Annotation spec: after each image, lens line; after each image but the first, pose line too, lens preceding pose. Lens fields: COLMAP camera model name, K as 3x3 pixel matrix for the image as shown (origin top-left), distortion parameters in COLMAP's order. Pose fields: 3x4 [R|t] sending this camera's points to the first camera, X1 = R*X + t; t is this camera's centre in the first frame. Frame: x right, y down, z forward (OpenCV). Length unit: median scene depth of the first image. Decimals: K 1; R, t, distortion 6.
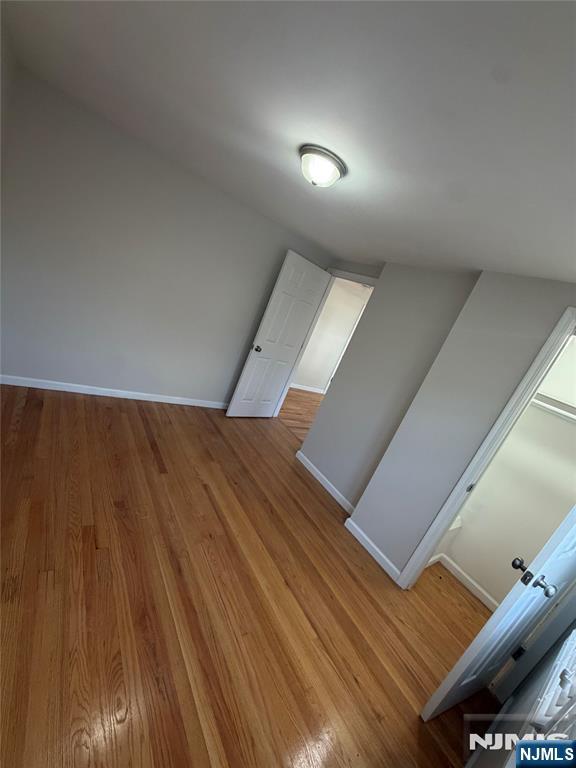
lens RADIAL K [[307.6, 0, 288.4], [0, 307.6, 384.2], [0, 0, 1]] dist [-0.000594, -0.000202]
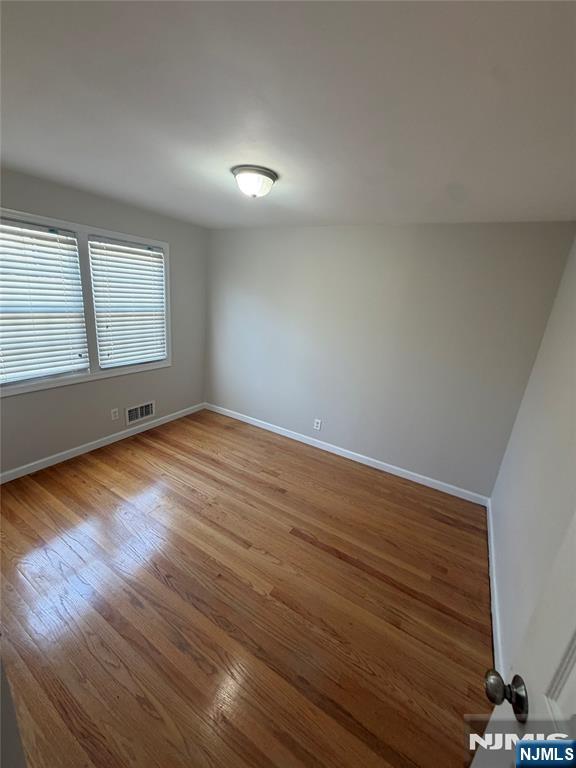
lens RADIAL K [[307.6, 0, 288.4], [0, 307.6, 384.2], [0, 0, 1]] dist [-0.000594, -0.000202]
pose [[-0.811029, -0.327359, -0.484837, 0.204373], [-0.513230, 0.795908, 0.321131, -0.367973], [0.280761, 0.509279, -0.813516, 1.576956]]
